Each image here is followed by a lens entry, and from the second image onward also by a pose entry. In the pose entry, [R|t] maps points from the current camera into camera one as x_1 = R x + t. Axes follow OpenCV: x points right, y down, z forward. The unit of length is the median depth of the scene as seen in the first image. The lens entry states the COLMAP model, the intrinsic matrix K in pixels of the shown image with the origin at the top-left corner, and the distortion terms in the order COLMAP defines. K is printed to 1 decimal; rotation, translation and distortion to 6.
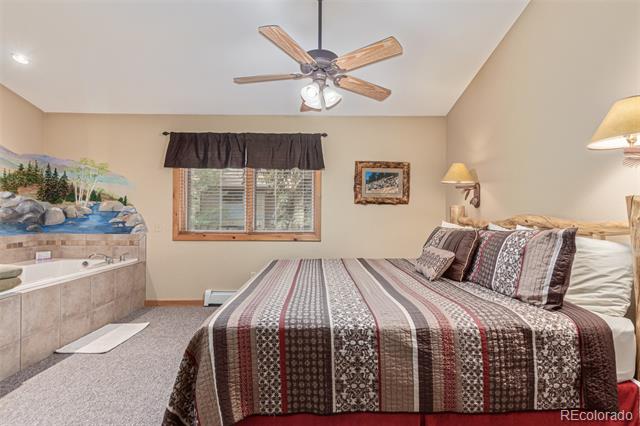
lens RADIAL K [[293.8, 0, 322.5], [0, 293.8, 213.9], [0, 0, 1]] dist [0.006080, -0.002635]
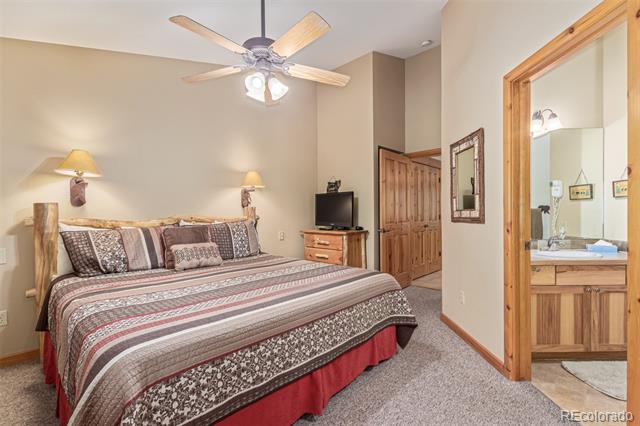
lens RADIAL K [[293.8, 0, 323.5], [0, 293.8, 216.0], [0, 0, 1]] dist [0.006080, -0.002635]
pose [[-0.718938, -0.002832, 0.695069, -0.472111], [0.000329, 0.999990, 0.004415, 0.003399], [-0.695074, 0.003403, -0.718930, 0.903824]]
